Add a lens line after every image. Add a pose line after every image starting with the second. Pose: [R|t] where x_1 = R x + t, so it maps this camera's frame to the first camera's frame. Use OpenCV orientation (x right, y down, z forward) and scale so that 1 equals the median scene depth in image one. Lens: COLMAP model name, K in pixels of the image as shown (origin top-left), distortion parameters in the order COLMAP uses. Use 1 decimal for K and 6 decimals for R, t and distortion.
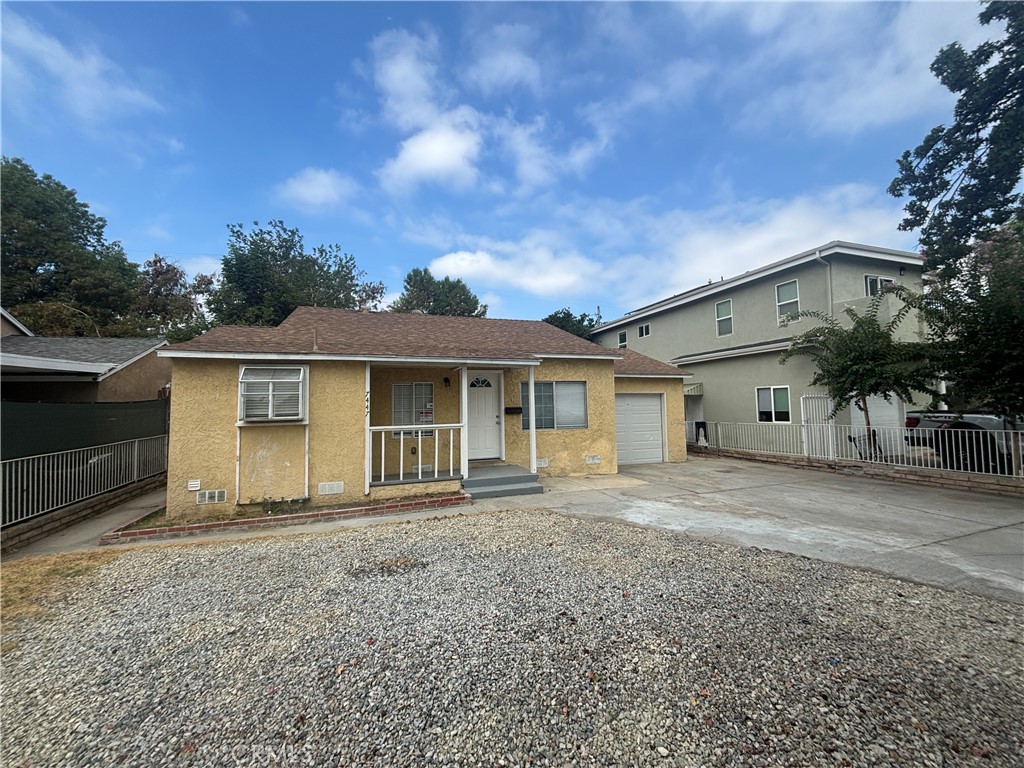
lens RADIAL K [[413.3, 0, 513.0], [0, 413.3, 382.4], [0, 0, 1]] dist [0.000278, -0.000390]
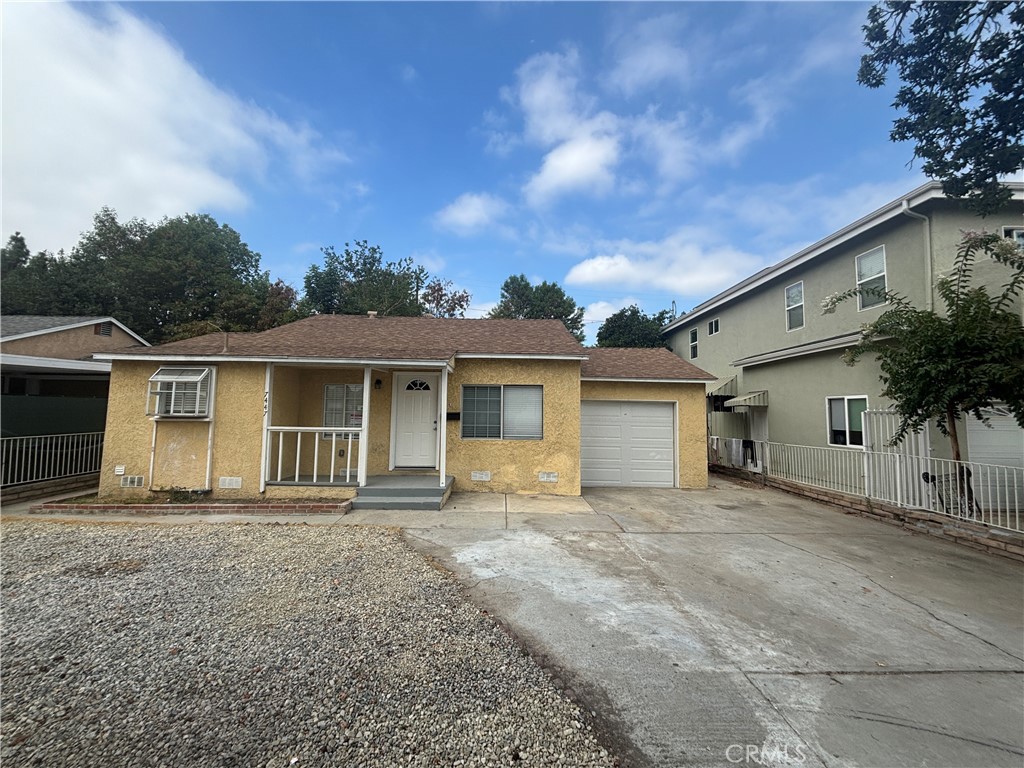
lens RADIAL K [[413.3, 0, 513.0], [0, 413.3, 382.4], [0, 0, 1]] dist [0.000278, -0.000390]
pose [[0.946516, 0.008943, -0.322533, 0.506664], [-0.013558, 0.999835, -0.012064, 0.002846], [0.322372, 0.015791, 0.946481, 0.206394]]
